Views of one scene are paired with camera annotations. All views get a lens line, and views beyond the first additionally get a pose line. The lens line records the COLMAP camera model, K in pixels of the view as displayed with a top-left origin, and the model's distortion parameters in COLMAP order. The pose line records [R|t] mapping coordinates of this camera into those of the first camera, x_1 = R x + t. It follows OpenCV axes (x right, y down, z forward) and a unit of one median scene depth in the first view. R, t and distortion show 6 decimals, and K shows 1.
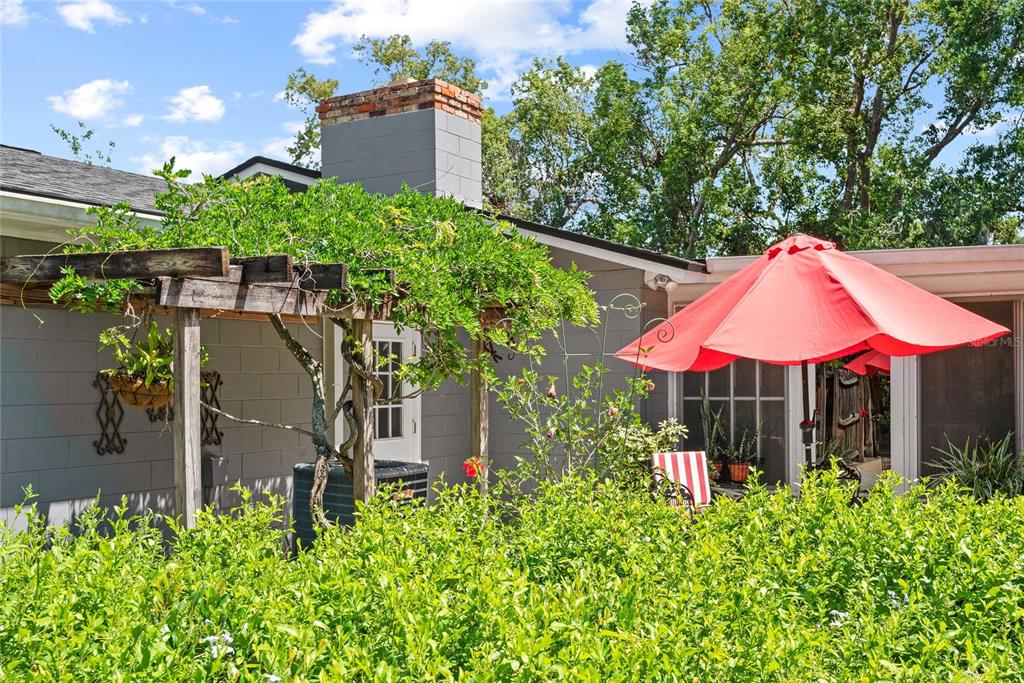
lens RADIAL K [[1040.2, 0, 571.6], [0, 1040.2, 345.3], [0, 0, 1]] dist [-0.003705, -0.015480]
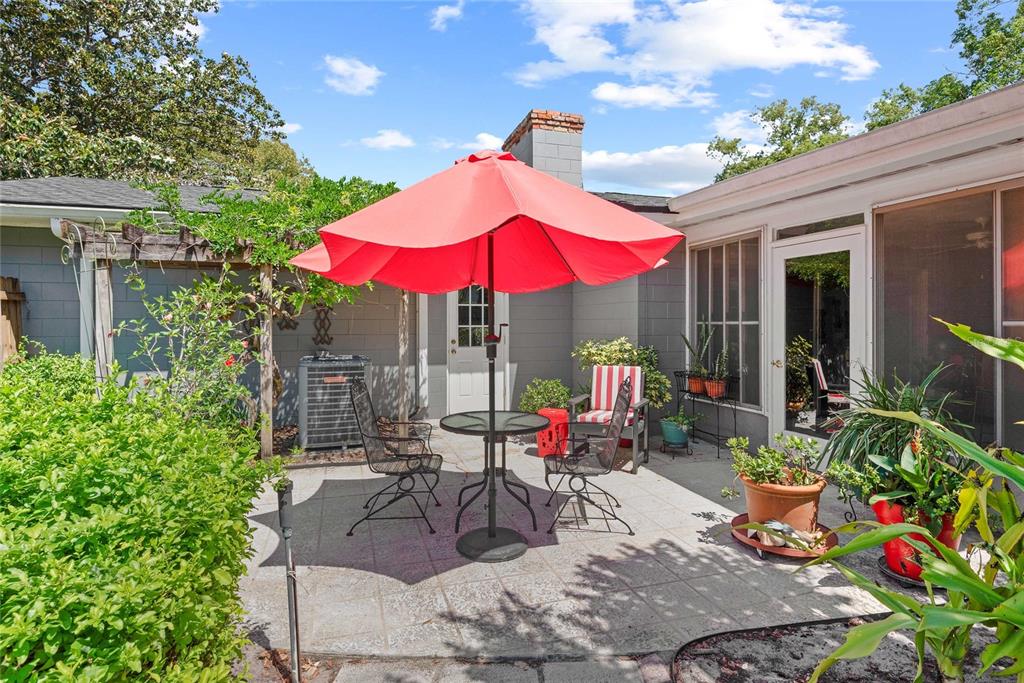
lens RADIAL K [[554.4, 0, 512.6], [0, 554.4, 322.5], [0, 0, 1]] dist [0.003867, -0.001911]
pose [[0.735213, 0.002326, -0.677833, 0.391506], [0.019058, 0.999528, 0.024101, 0.031041], [0.677569, -0.030638, 0.734821, 0.387446]]
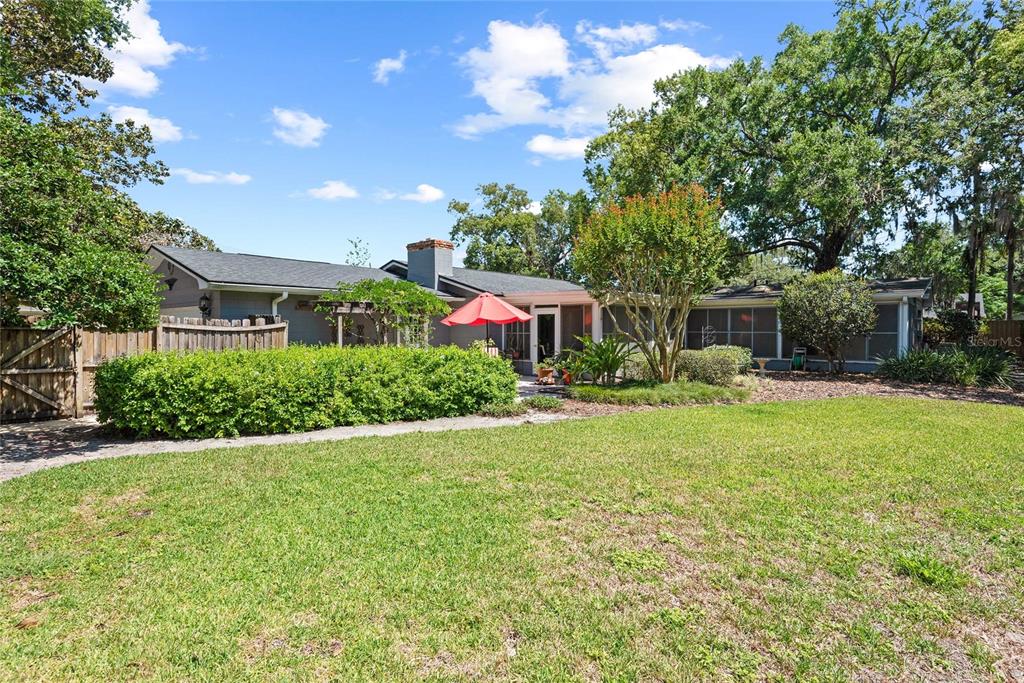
lens RADIAL K [[519.4, 0, 512.0], [0, 519.4, 341.5], [0, 0, 1]] dist [0.001006, 0.000066]
pose [[0.977211, 0.013611, -0.211834, 0.491284], [-0.000899, 0.998199, 0.059989, -0.024146], [0.212268, -0.058431, 0.975463, -0.639411]]
